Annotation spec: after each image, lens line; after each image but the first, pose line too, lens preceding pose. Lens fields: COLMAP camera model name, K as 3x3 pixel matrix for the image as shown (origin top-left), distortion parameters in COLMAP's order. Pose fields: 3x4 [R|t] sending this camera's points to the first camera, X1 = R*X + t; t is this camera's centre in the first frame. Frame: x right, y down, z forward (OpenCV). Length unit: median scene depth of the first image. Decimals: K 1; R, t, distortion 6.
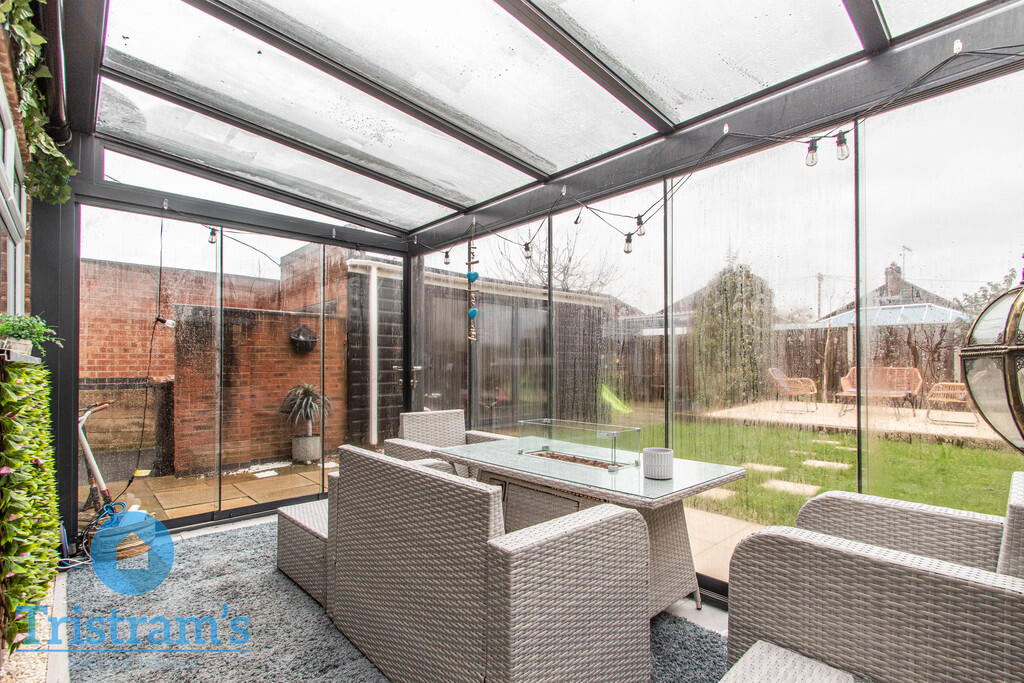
lens RADIAL K [[492.6, 0, 510.4], [0, 492.6, 346.2], [0, 0, 1]] dist [-0.000166, -0.000421]
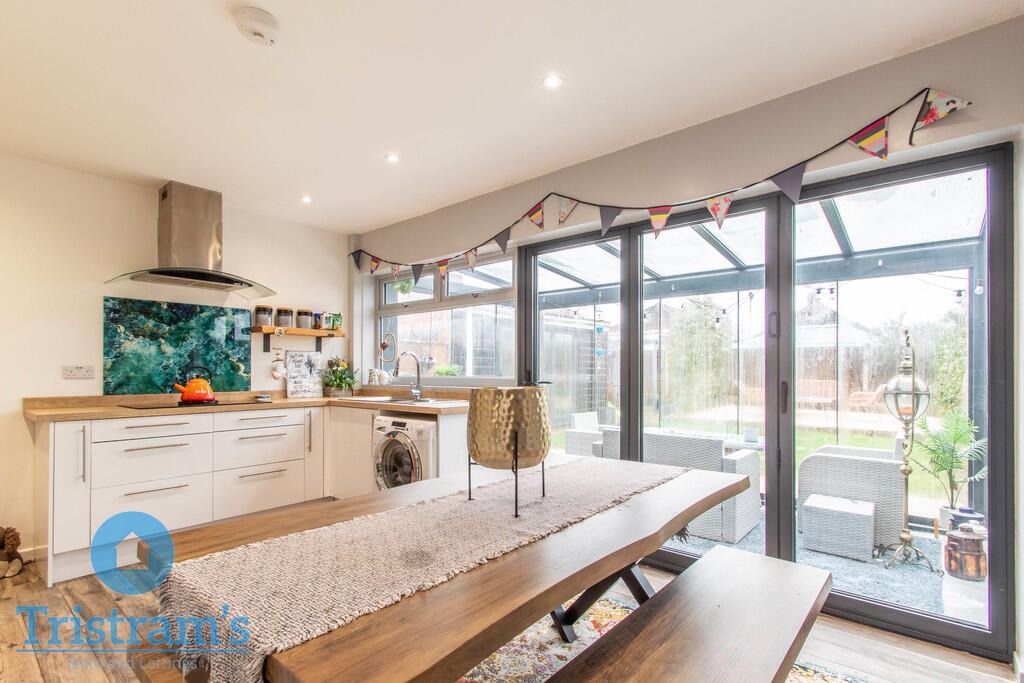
lens RADIAL K [[480.9, 0, 515.7], [0, 480.9, 356.2], [0, 0, 1]] dist [-0.000373, -0.000557]
pose [[0.992877, 0.008267, 0.118856, -1.041584], [-0.009114, 0.999937, 0.006579, -0.119997], [-0.118794, -0.007615, 0.992890, -1.036350]]
